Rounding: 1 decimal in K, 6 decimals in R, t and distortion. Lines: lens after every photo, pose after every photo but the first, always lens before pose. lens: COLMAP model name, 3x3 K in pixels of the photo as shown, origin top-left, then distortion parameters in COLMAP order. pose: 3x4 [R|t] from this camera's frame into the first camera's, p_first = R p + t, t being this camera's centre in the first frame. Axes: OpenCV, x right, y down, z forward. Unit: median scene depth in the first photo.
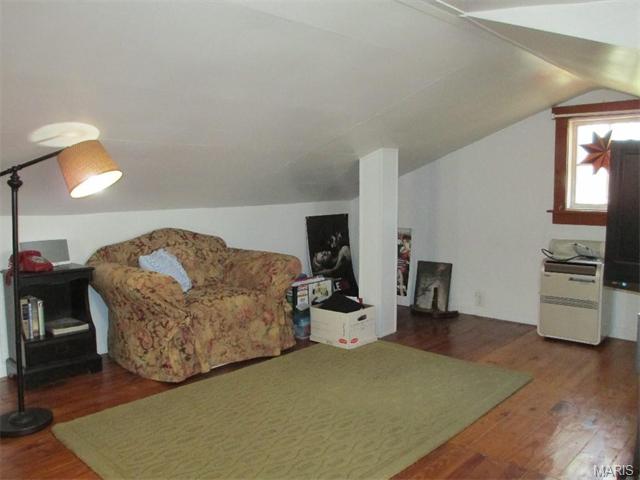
lens RADIAL K [[531.0, 0, 320.1], [0, 531.0, 240.8], [0, 0, 1]] dist [-0.064999, 0.033705]
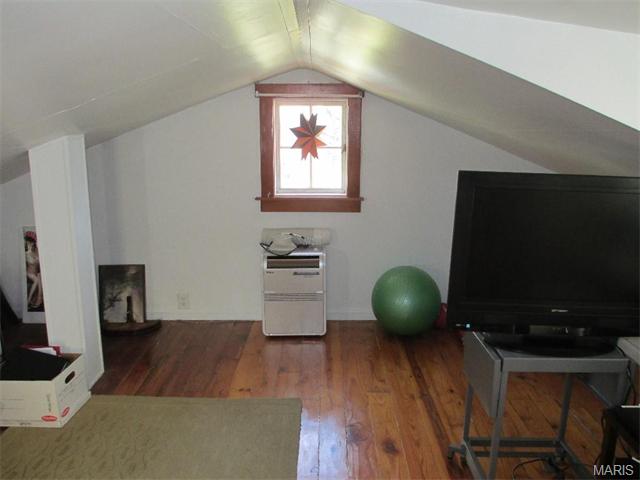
lens RADIAL K [[531.0, 0, 319.0], [0, 531.0, 239.6], [0, 0, 1]] dist [-0.064999, 0.033705]
pose [[0.734318, -0.140044, 0.664203, -0.113190], [0.063529, 0.988371, 0.138158, -0.111256], [-0.675827, -0.059256, 0.734675, 0.252505]]
